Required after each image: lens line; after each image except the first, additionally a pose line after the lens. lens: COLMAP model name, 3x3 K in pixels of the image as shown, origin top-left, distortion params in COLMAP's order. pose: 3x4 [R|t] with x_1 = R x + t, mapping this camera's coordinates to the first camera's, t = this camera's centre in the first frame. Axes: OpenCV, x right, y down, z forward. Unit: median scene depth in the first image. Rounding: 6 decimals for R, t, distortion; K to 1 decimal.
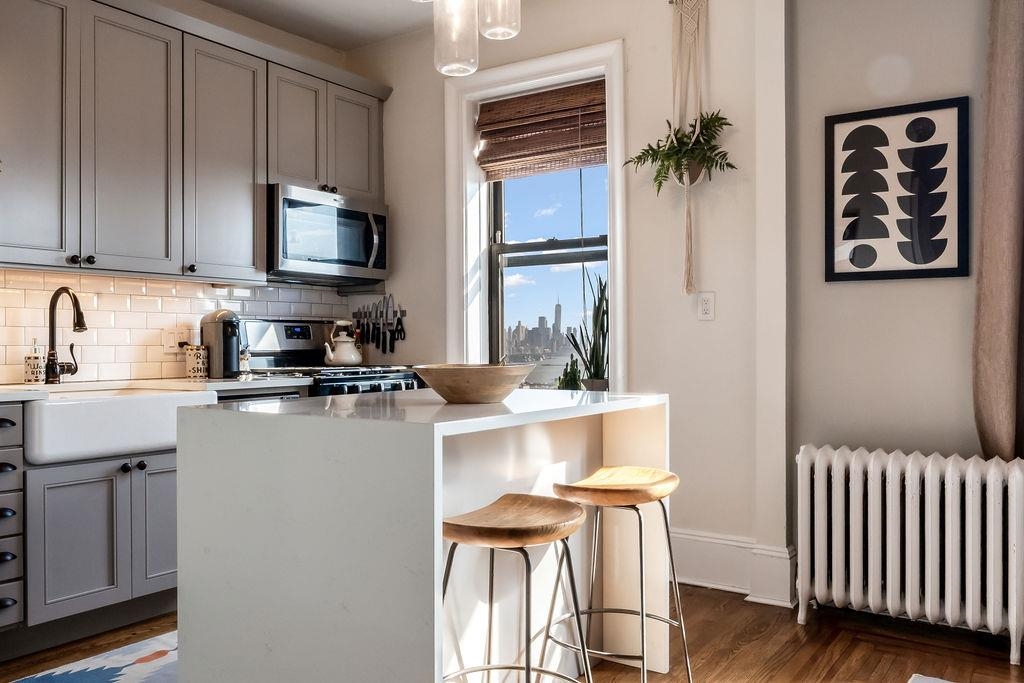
lens RADIAL K [[838.4, 0, 512.0], [0, 838.4, 341.5], [0, 0, 1]] dist [-0.001332, -0.000842]
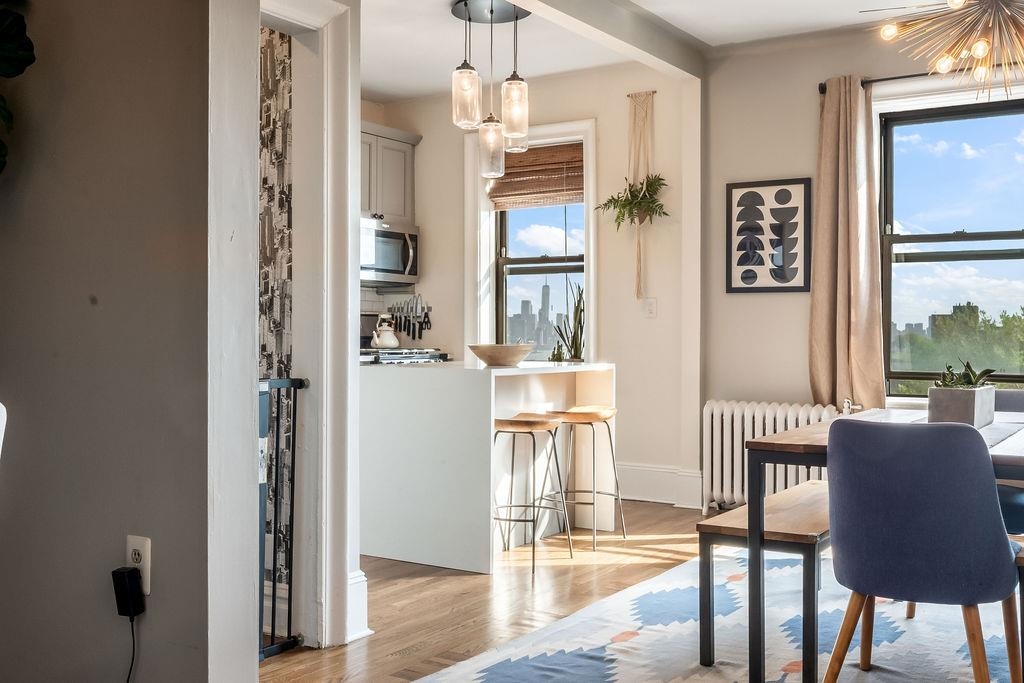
lens RADIAL K [[1047.4, 0, 512.0], [0, 1047.4, 341.5], [0, 0, 1]] dist [-0.001983, -0.013529]
pose [[0.999703, 0.007056, 0.023318, -0.044756], [-0.007290, 0.999924, 0.009968, -0.000256], [-0.023246, -0.010135, 0.999678, -0.727651]]
